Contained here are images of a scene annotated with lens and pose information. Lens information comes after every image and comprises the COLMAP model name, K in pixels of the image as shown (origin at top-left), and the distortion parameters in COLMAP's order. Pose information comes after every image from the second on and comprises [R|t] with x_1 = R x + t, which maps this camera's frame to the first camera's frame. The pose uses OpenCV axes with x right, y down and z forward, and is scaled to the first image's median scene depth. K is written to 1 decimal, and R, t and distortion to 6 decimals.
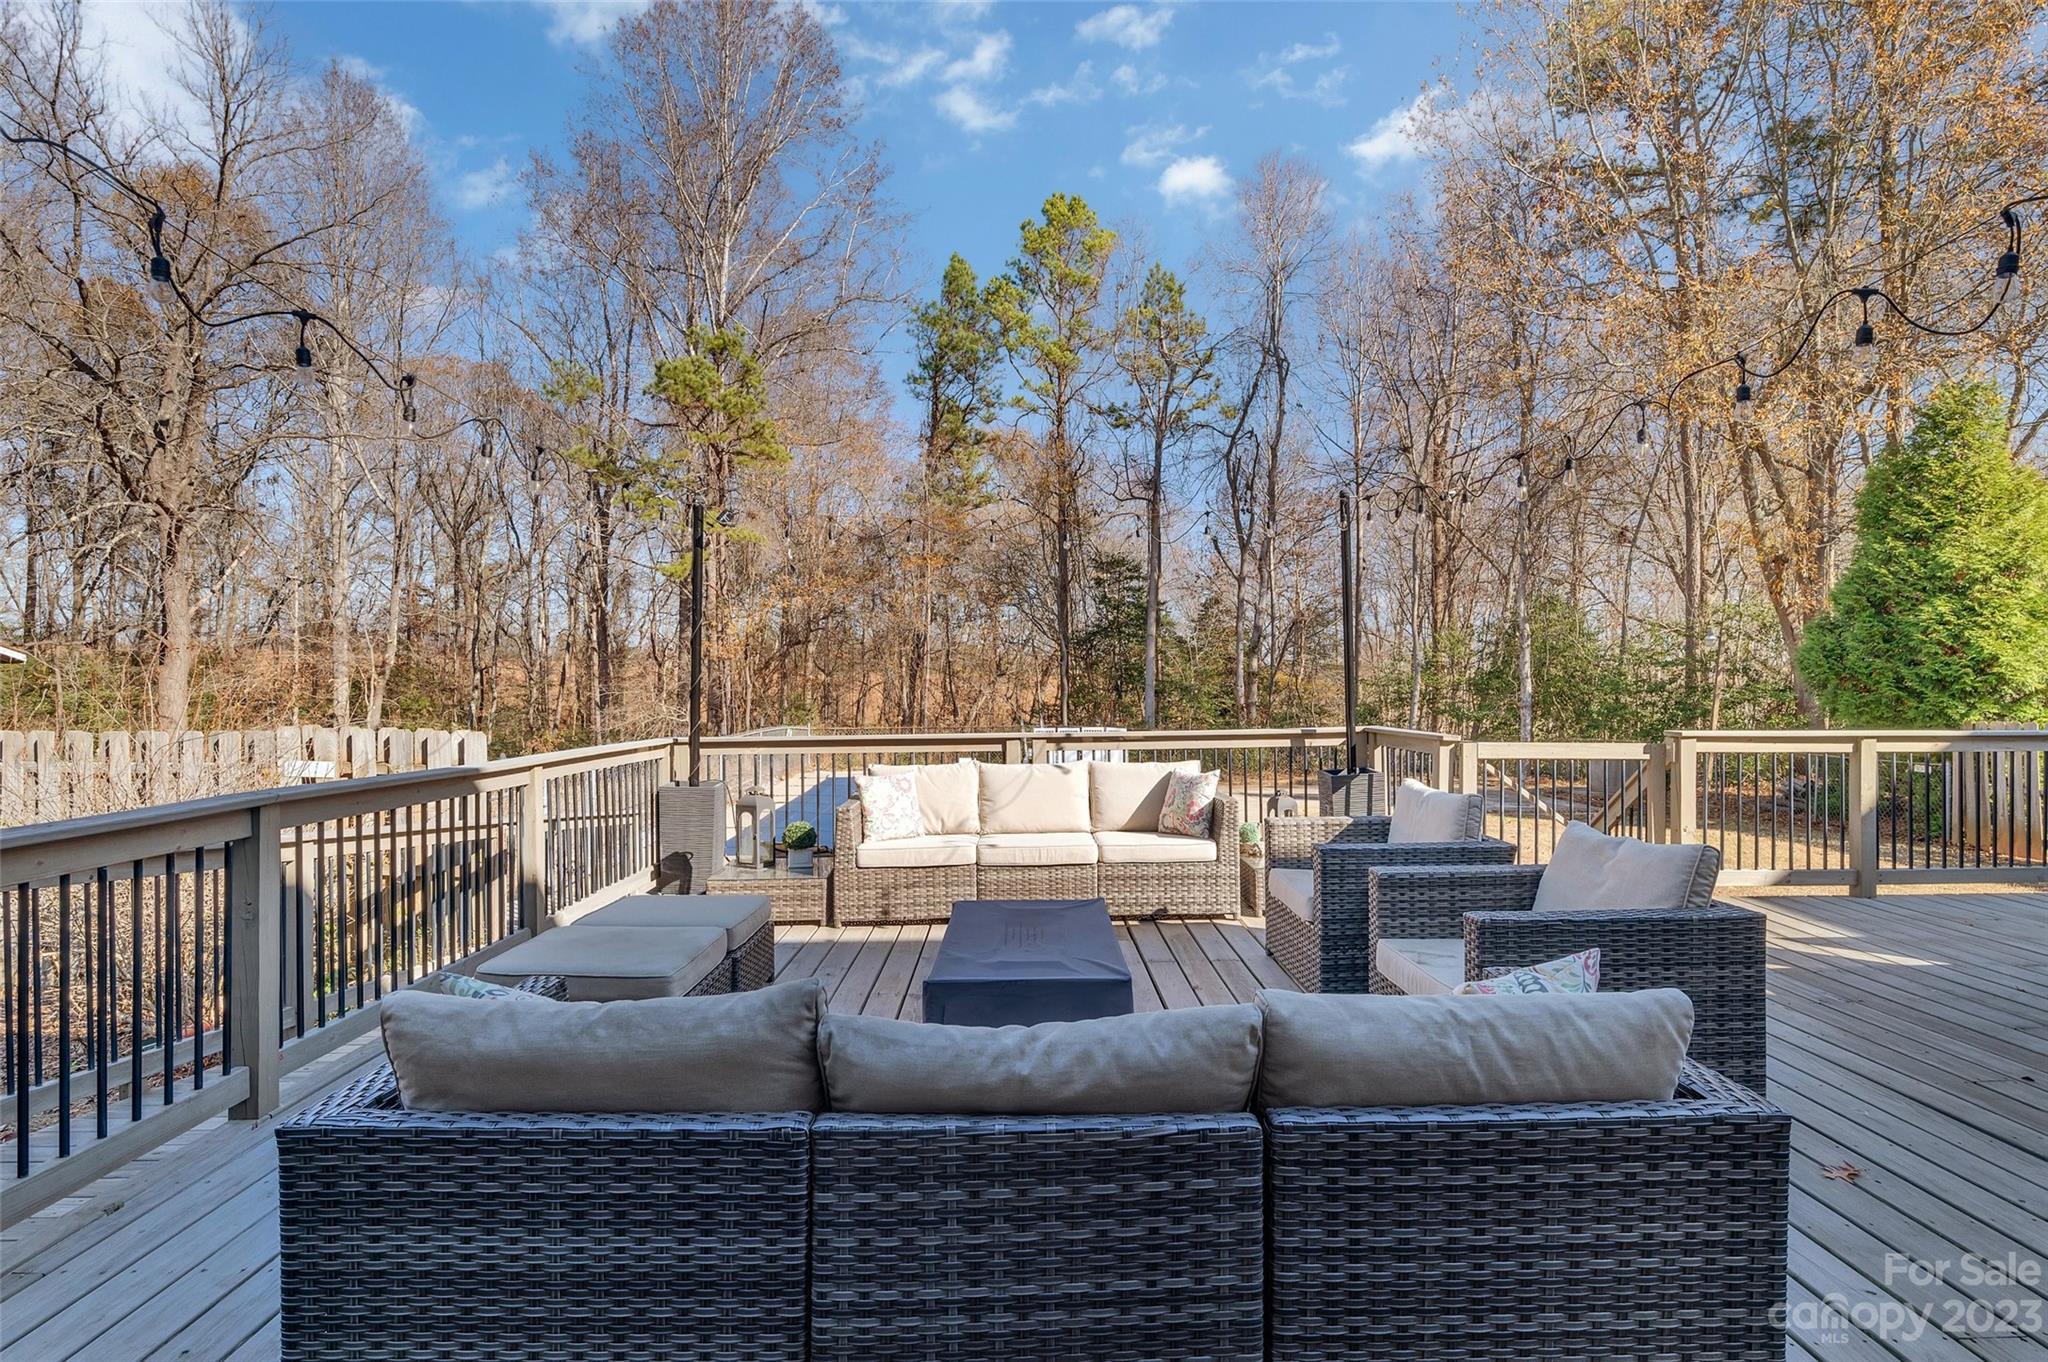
lens RADIAL K [[1044.0, 0, 1024.0], [0, 1044.0, 681.0], [0, 0, 1]] dist [-0.001232, -0.000215]
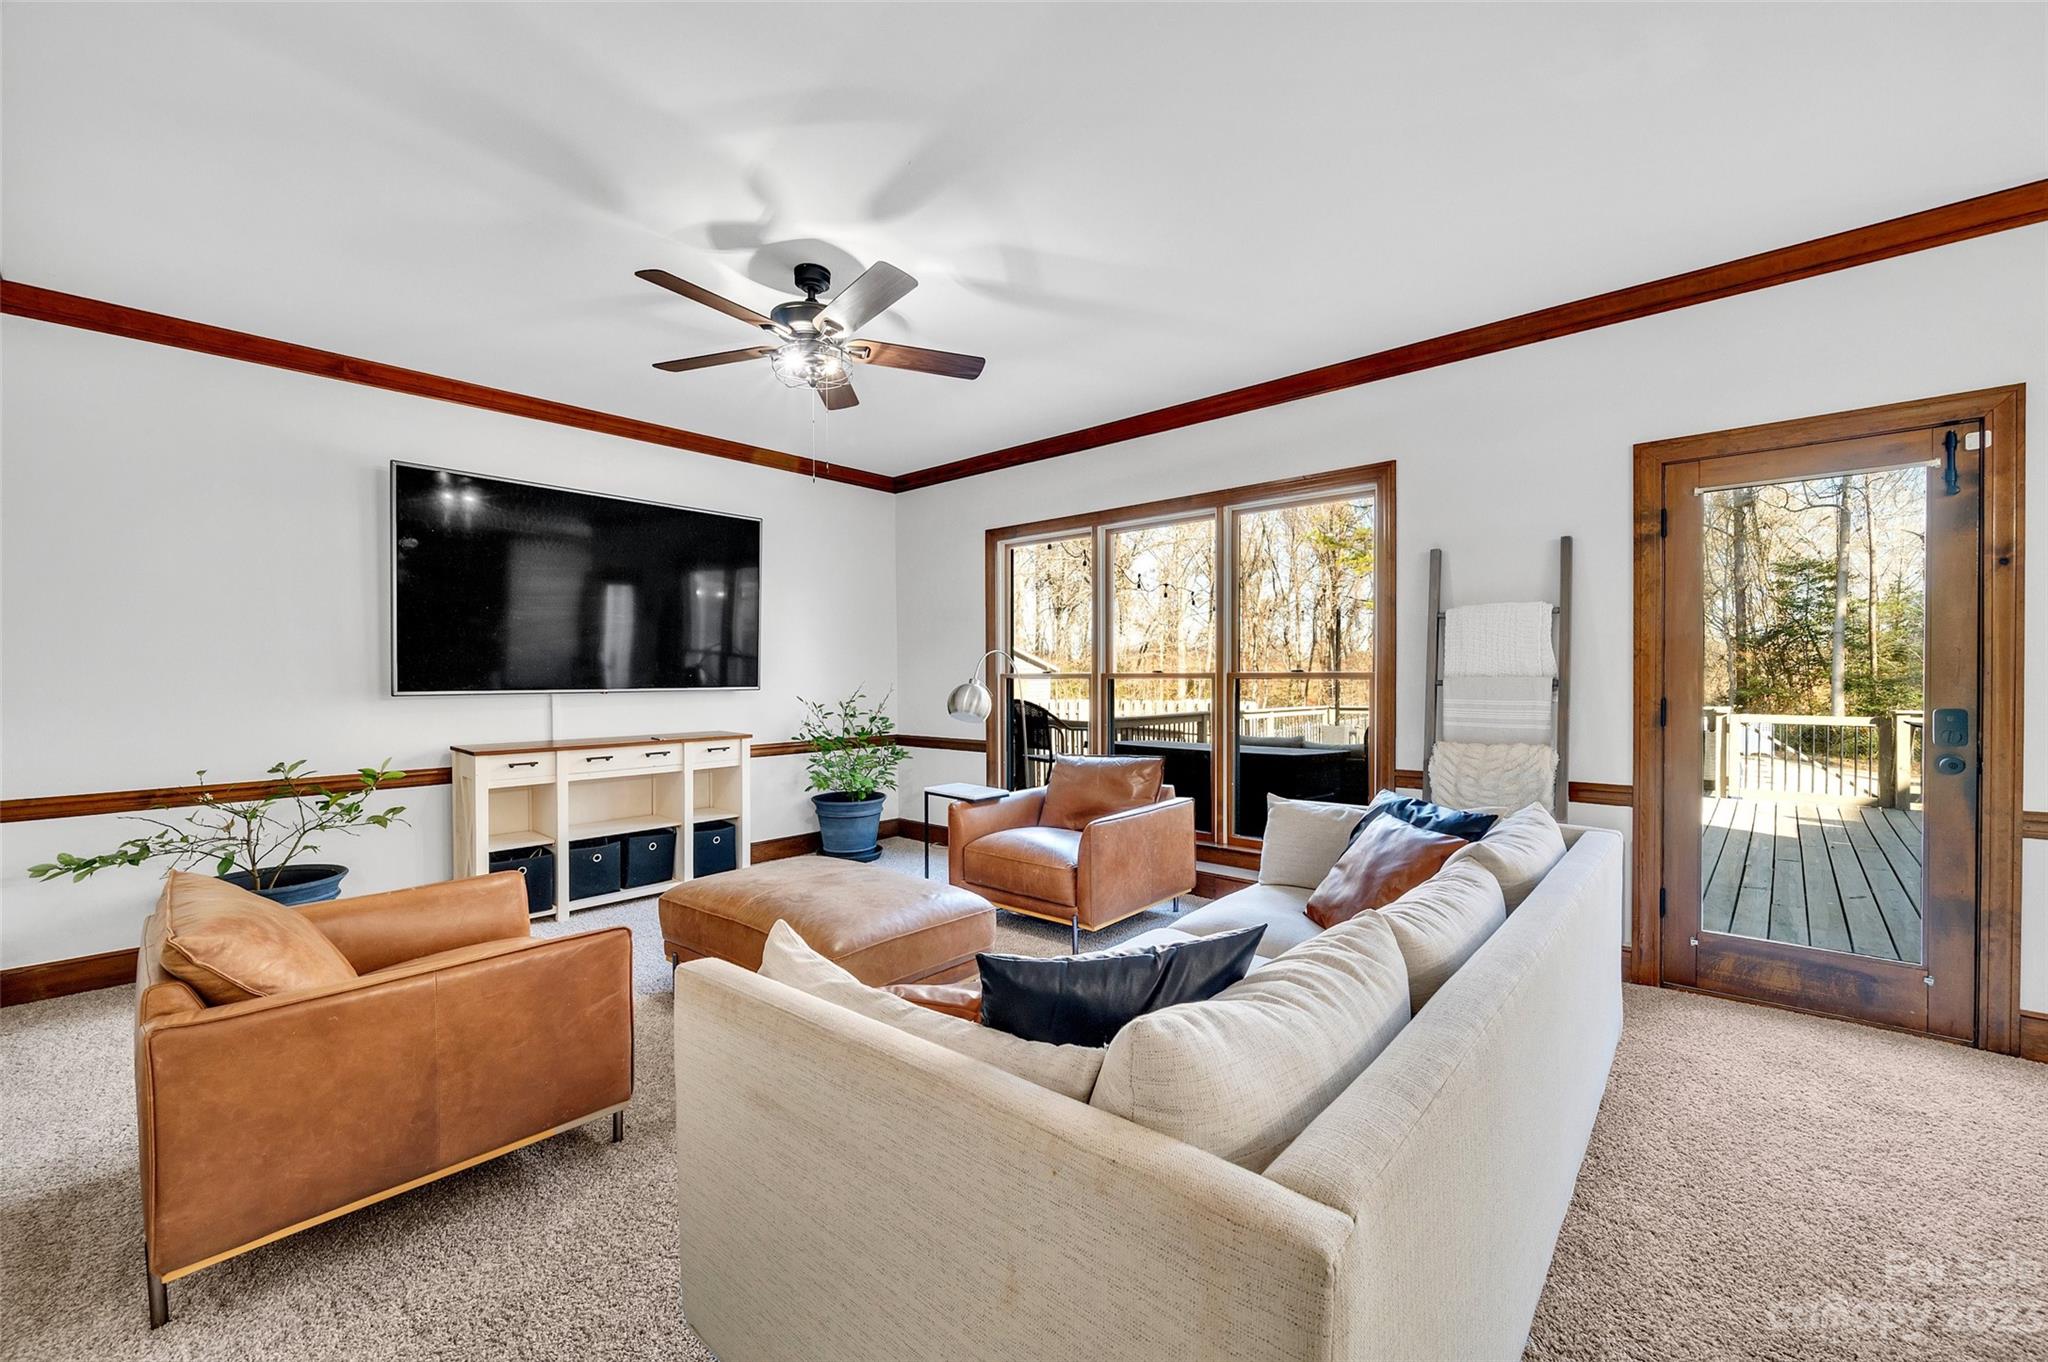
lens RADIAL K [[808.6, 0, 1027.9], [0, 808.6, 686.3], [0, 0, 1]] dist [-0.008293, 0.000300]
pose [[0.725775, 0.003771, -0.687922, 0.084297], [0.004847, 0.999932, 0.010595, -0.002385], [0.687915, -0.011024, 0.725707, -0.156341]]
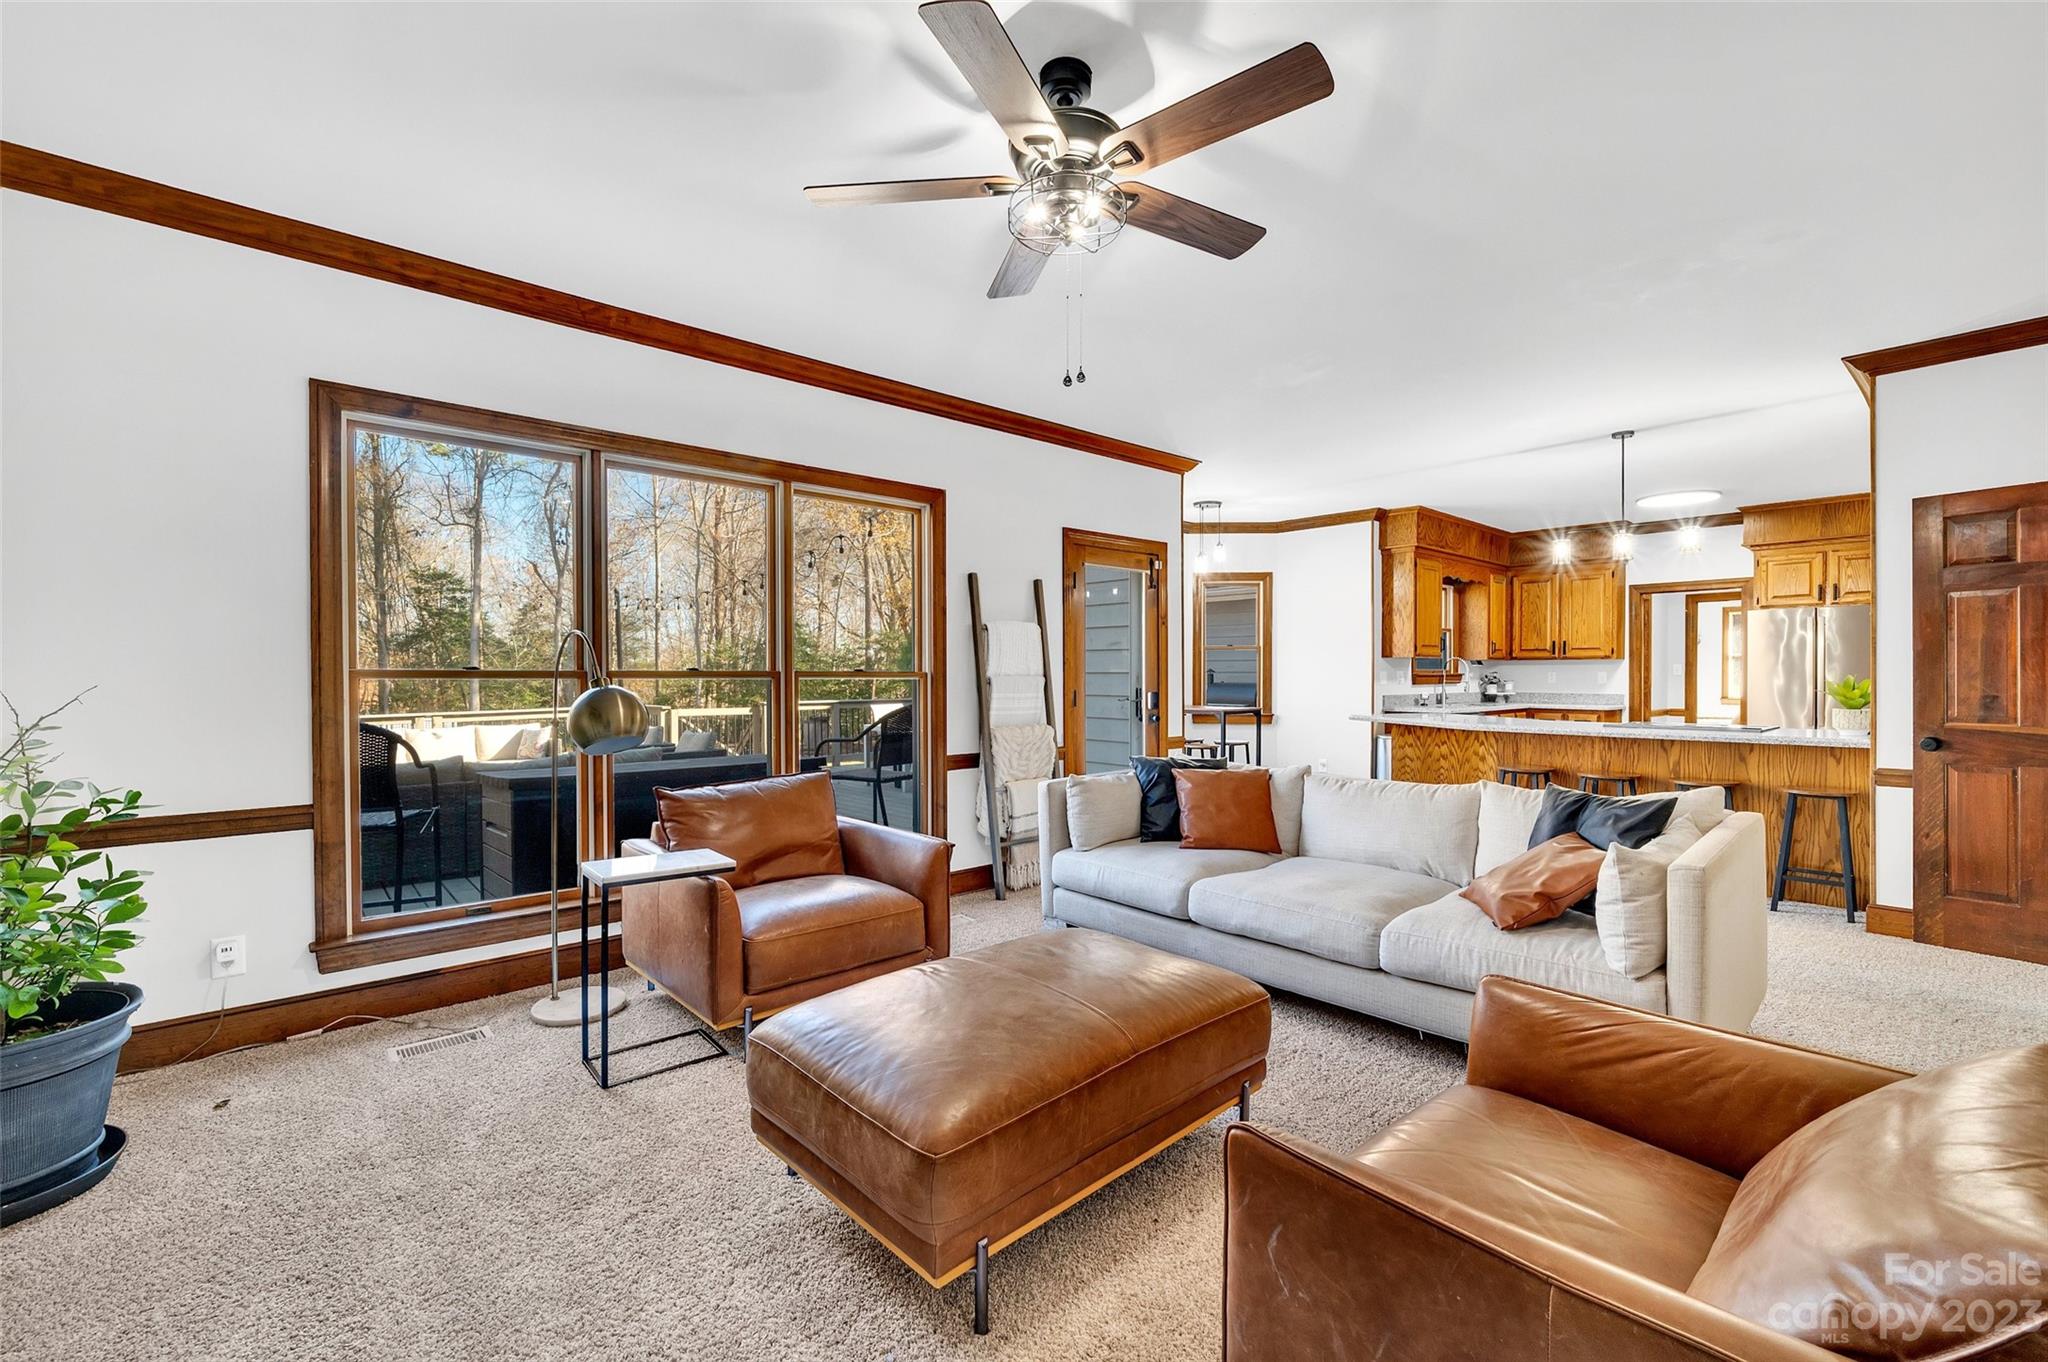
lens RADIAL K [[862.0, 0, 1026.1], [0, 862.0, 690.1], [0, 0, 1]] dist [-0.001352, -0.000238]
pose [[0.763268, -0.014631, 0.645916, -0.033513], [0.003435, 0.999821, 0.018588, -0.002524], [-0.646073, -0.011969, 0.763182, -0.155343]]
